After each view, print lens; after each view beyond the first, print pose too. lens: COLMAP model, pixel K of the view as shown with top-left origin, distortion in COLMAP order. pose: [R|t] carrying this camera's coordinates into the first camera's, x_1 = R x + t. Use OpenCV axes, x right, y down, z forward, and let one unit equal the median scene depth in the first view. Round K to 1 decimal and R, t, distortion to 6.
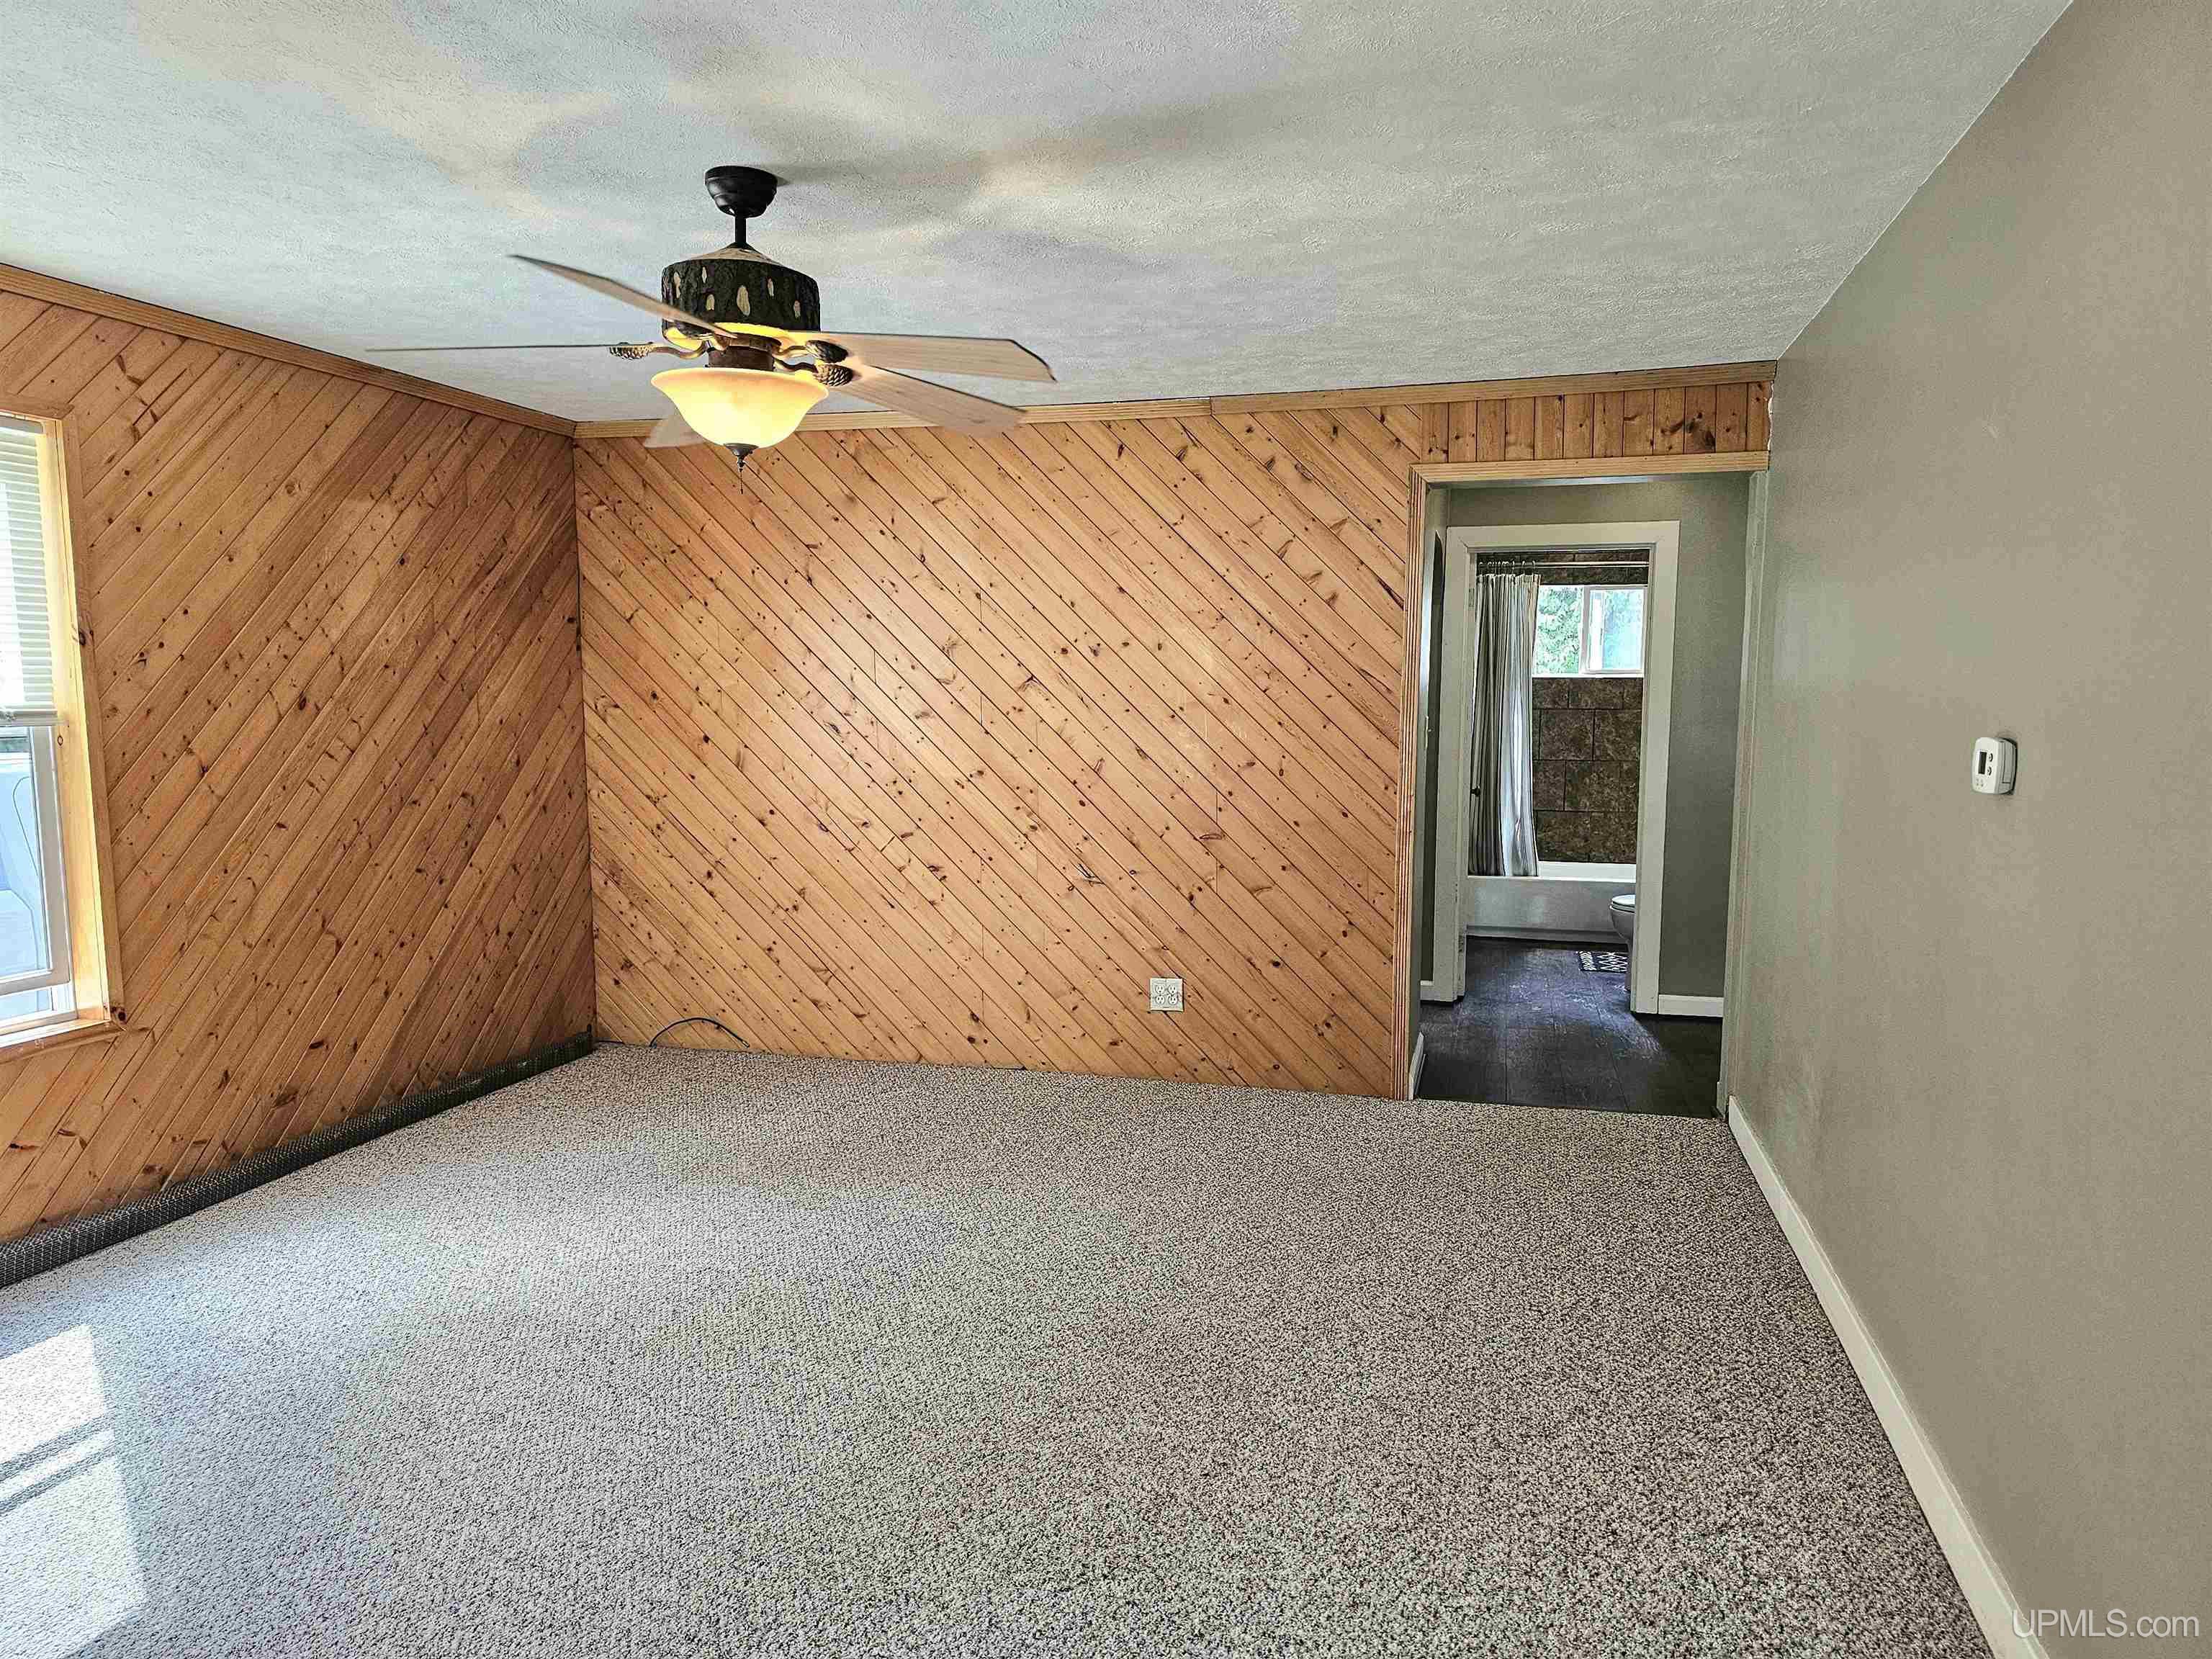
lens RADIAL K [[1477.4, 0, 1108.1], [0, 1477.4, 829.6], [0, 0, 1]] dist [0.062610, -0.049343]
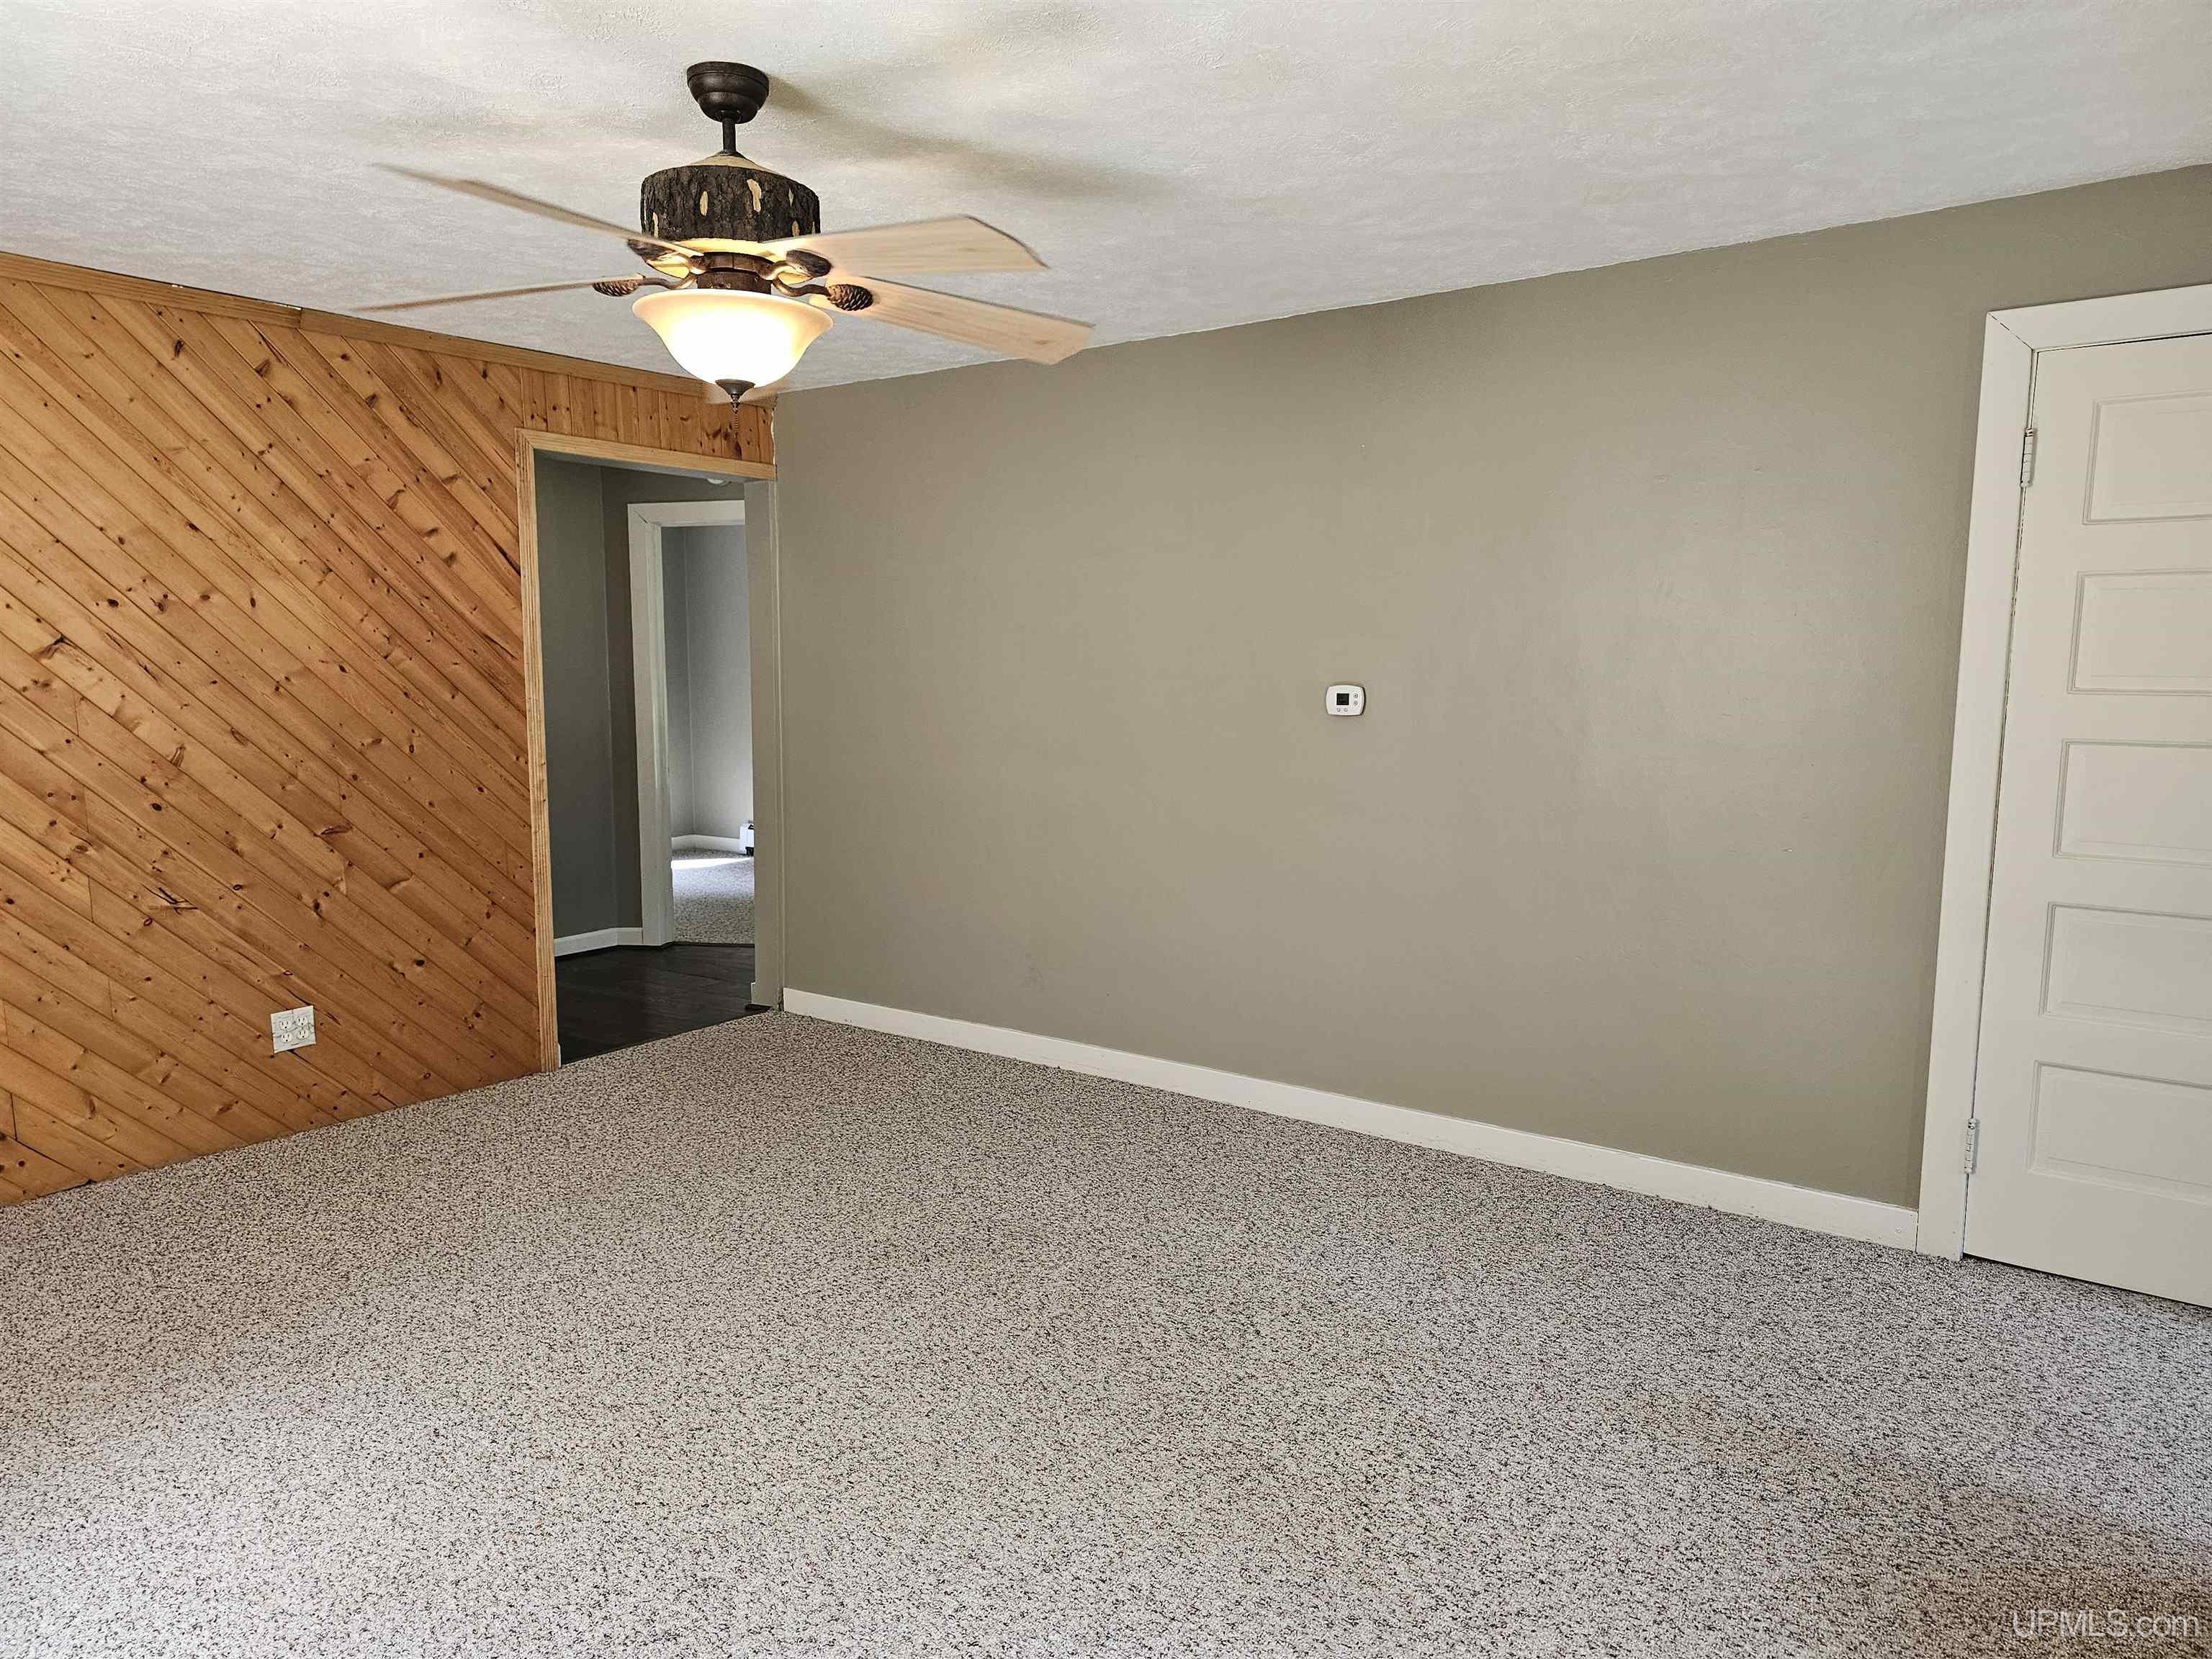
lens RADIAL K [[1477.4, 0, 1105.9], [0, 1477.4, 819.0], [0, 0, 1]] dist [0.062610, -0.049343]
pose [[0.367140, -0.103246, 0.924418, -0.572993], [0.090720, 0.993057, 0.074881, -0.026394], [-0.925731, 0.056372, 0.373958, 0.274675]]
